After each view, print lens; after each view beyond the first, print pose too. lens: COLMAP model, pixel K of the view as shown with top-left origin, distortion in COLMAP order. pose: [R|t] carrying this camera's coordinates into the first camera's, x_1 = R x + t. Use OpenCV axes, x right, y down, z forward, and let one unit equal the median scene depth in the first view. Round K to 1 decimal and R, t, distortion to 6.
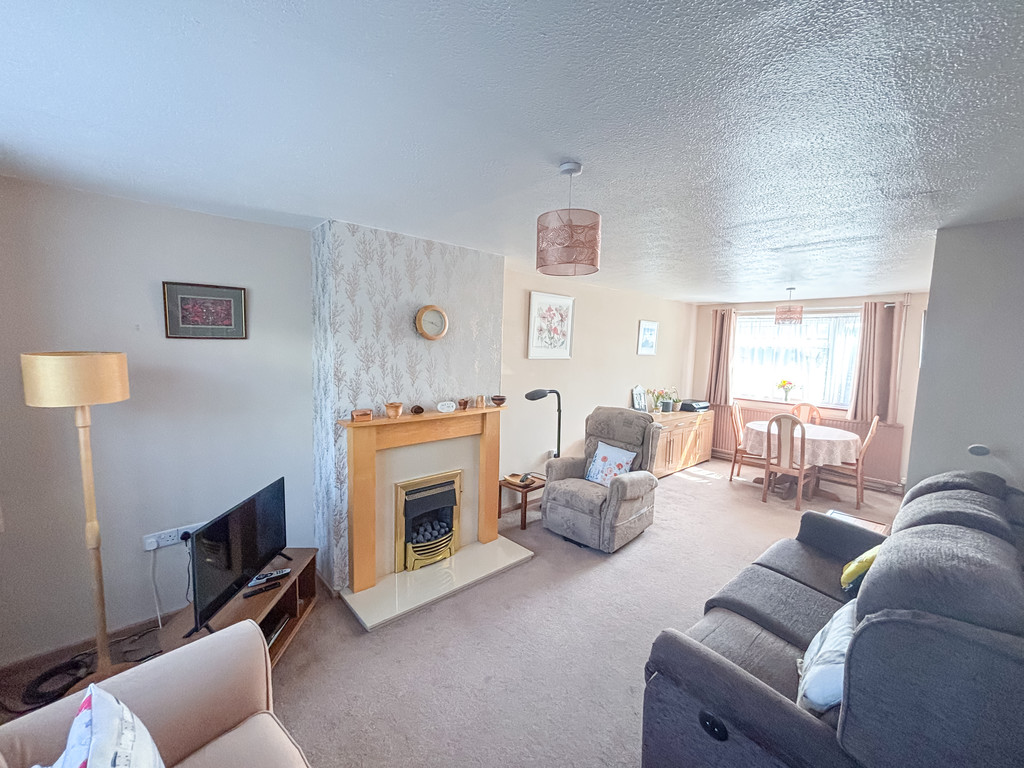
lens RADIAL K [[415.9, 0, 518.5], [0, 415.9, 381.5], [0, 0, 1]] dist [-0.001960, -0.000121]
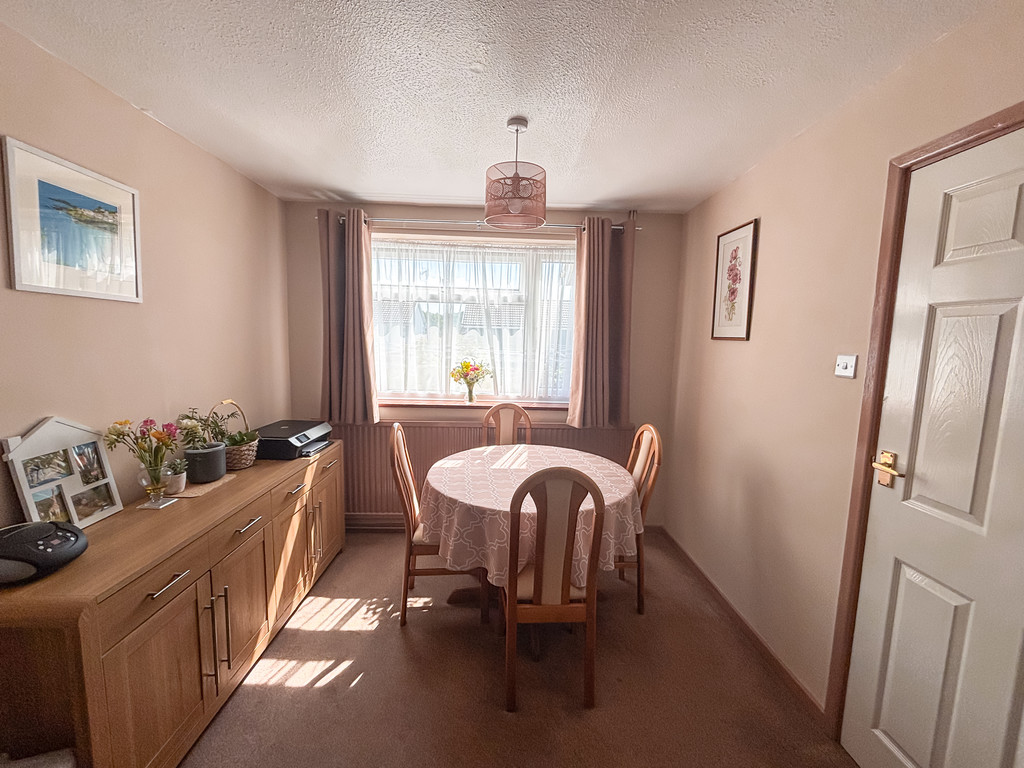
lens RADIAL K [[415.9, 0, 515.8], [0, 415.9, 380.4], [0, 0, 1]] dist [-0.001960, -0.000121]
pose [[0.647575, -0.097459, 0.755744, 0.277471], [0.063334, 0.995240, 0.074075, -0.016638], [-0.759365, -0.000105, 0.650665, 0.607254]]
